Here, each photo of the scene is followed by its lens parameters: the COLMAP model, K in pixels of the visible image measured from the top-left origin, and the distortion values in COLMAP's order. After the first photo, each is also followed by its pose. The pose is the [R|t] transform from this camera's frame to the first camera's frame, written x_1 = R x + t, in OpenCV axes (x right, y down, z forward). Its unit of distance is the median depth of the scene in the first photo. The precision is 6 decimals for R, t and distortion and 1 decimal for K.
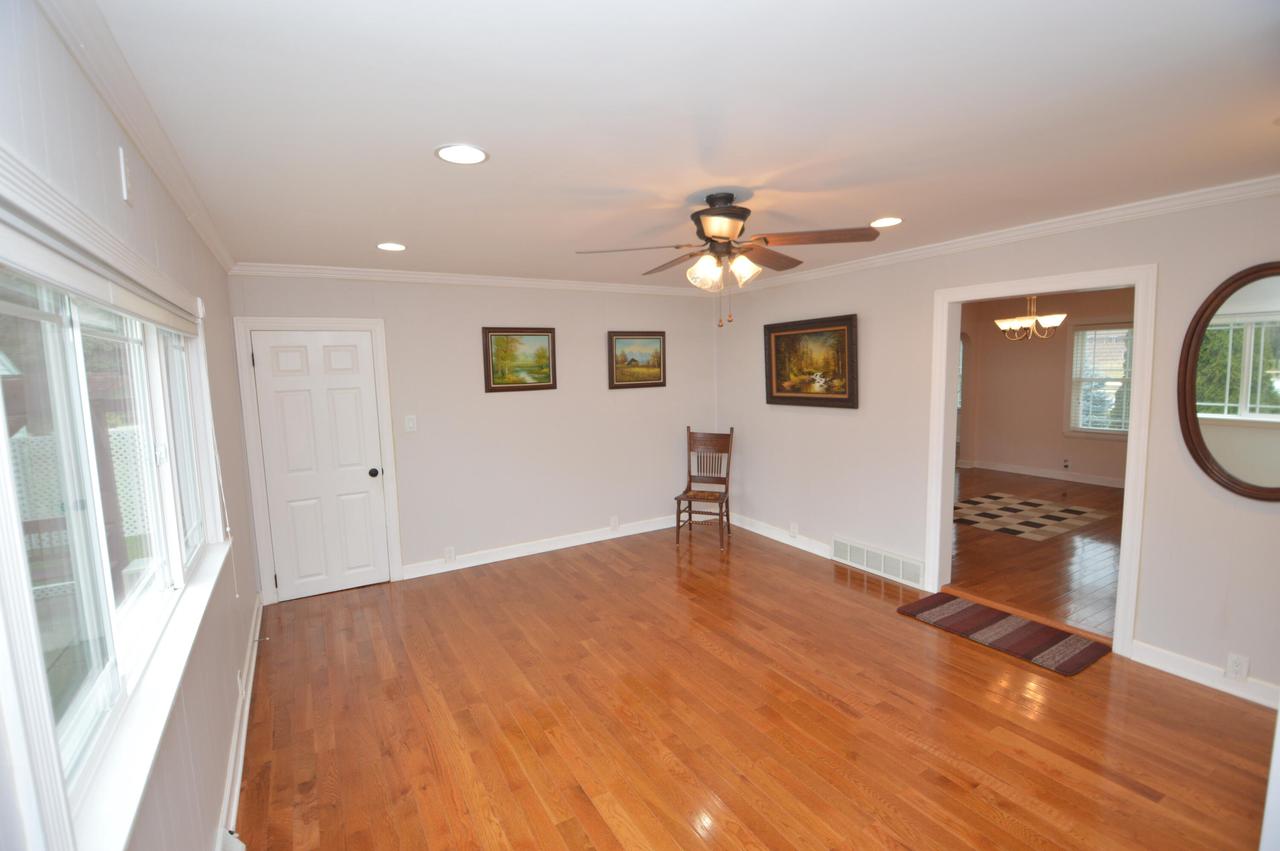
lens RADIAL K [[569.3, 0, 630.2], [0, 569.3, 431.6], [0, 0, 1]] dist [0.001071, -0.002374]
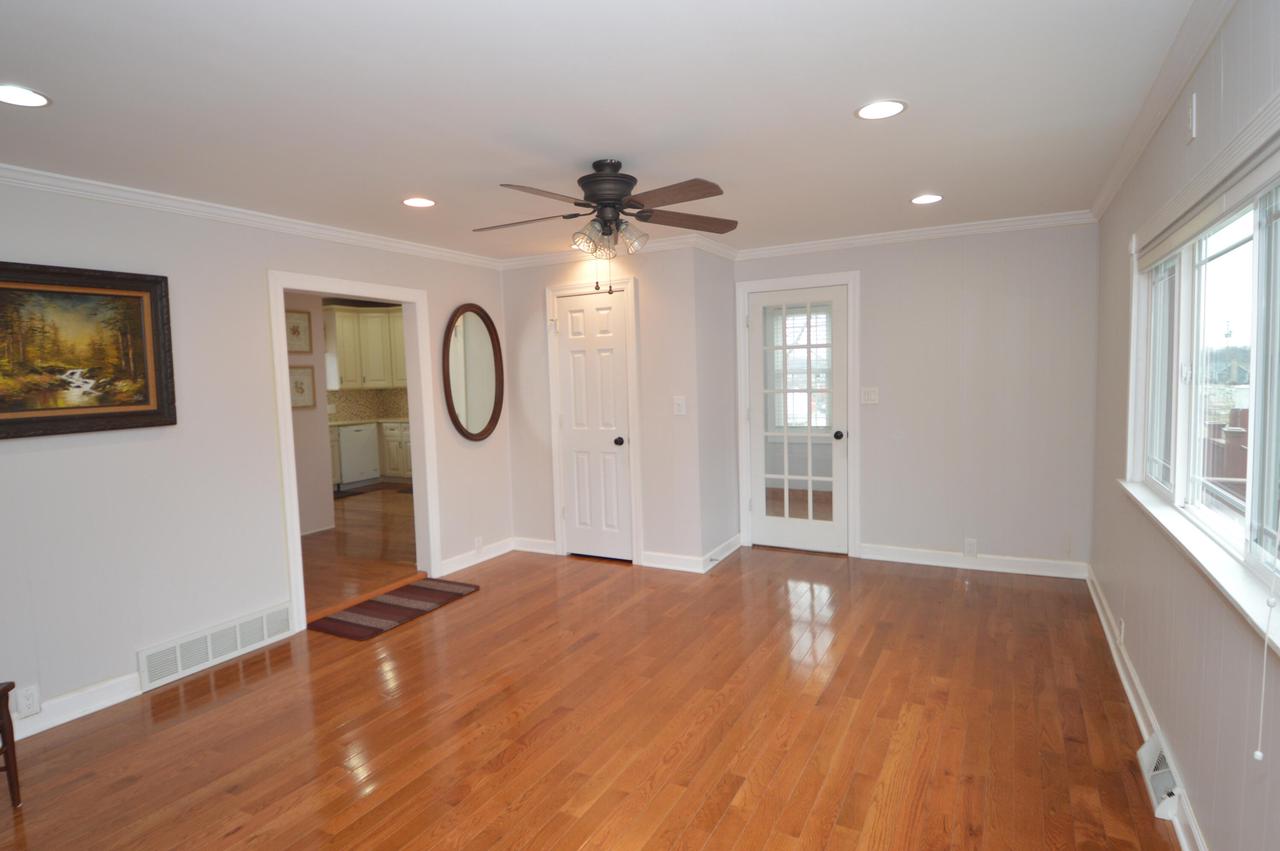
lens RADIAL K [[666.5, 0, 634.1], [0, 666.5, 418.3], [0, 0, 1]] dist [0.006814, 0.000296]
pose [[-0.507160, -0.017331, 0.861678, -0.488511], [0.142961, 0.984255, 0.103939, -0.049293], [-0.849913, 0.175900, -0.496697, 0.892077]]
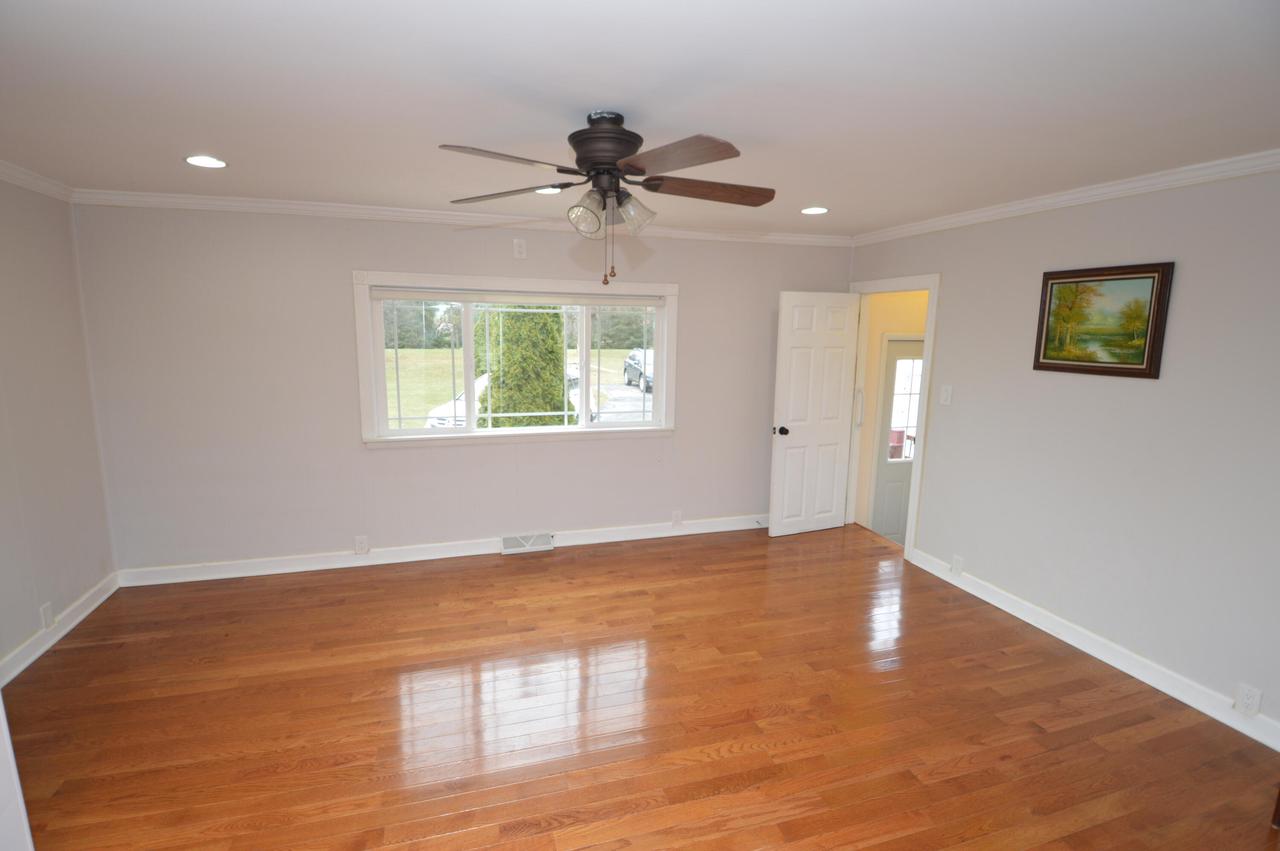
lens RADIAL K [[615.6, 0, 637.0], [0, 615.6, 421.7], [0, 0, 1]] dist [0.007085, -0.000225]
pose [[-0.234613, 0.168113, -0.957442, 0.585615], [-0.123454, 0.971804, 0.200887, -0.099116], [0.964218, 0.165331, -0.207244, 0.714389]]
